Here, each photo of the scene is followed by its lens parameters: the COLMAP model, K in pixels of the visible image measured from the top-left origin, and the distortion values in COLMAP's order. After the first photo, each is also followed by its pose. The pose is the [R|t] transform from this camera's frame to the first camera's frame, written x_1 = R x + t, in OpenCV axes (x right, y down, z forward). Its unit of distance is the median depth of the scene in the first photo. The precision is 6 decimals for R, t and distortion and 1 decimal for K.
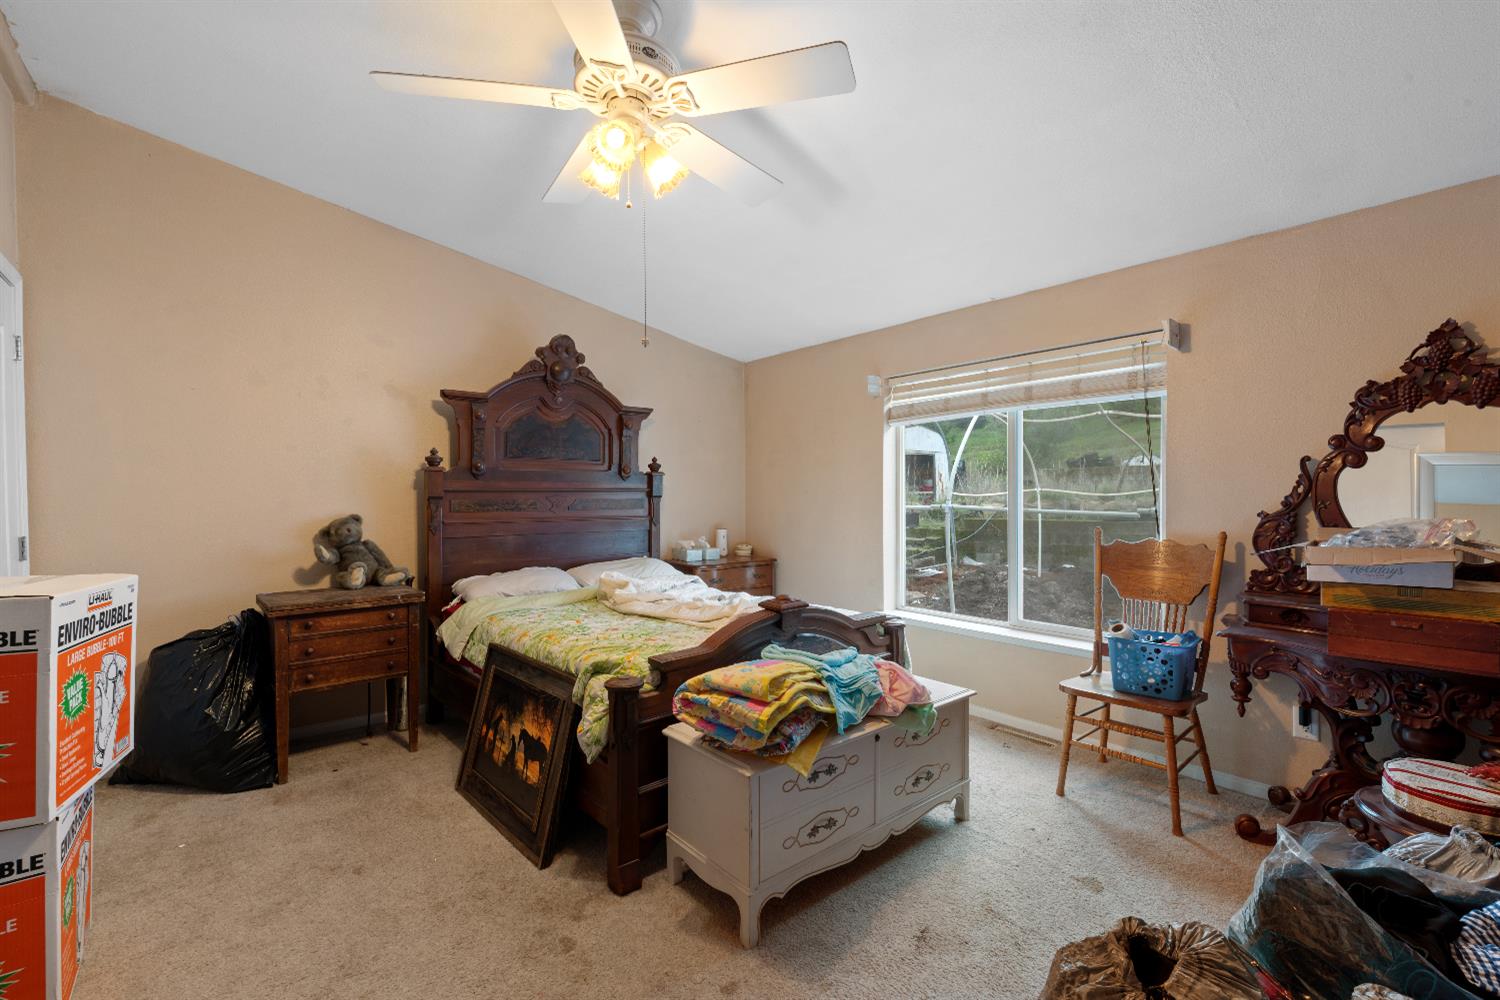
lens RADIAL K [[647.6, 0, 752.9], [0, 647.6, 494.0], [0, 0, 1]] dist [0.000239, -0.000026]
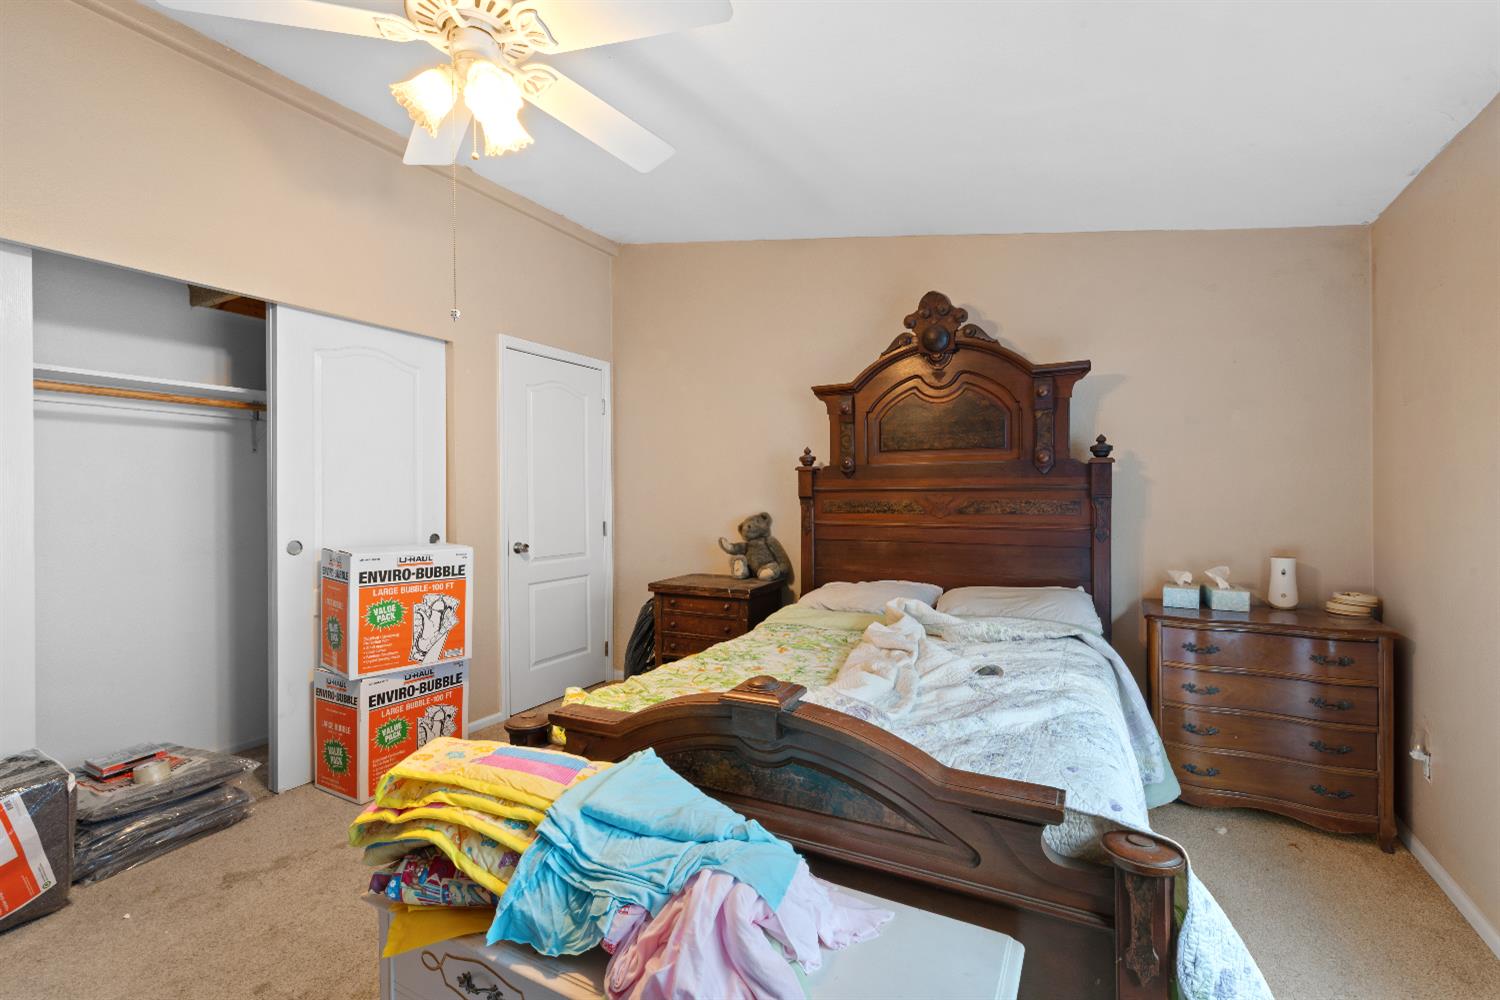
lens RADIAL K [[647.6, 0, 752.9], [0, 647.6, 494.0], [0, 0, 1]] dist [0.000239, -0.000026]
pose [[0.368854, -0.000265, -0.929487, 0.385103], [0.005792, 0.999981, 0.002014, -0.002177], [0.929469, -0.006127, 0.368849, 0.538689]]
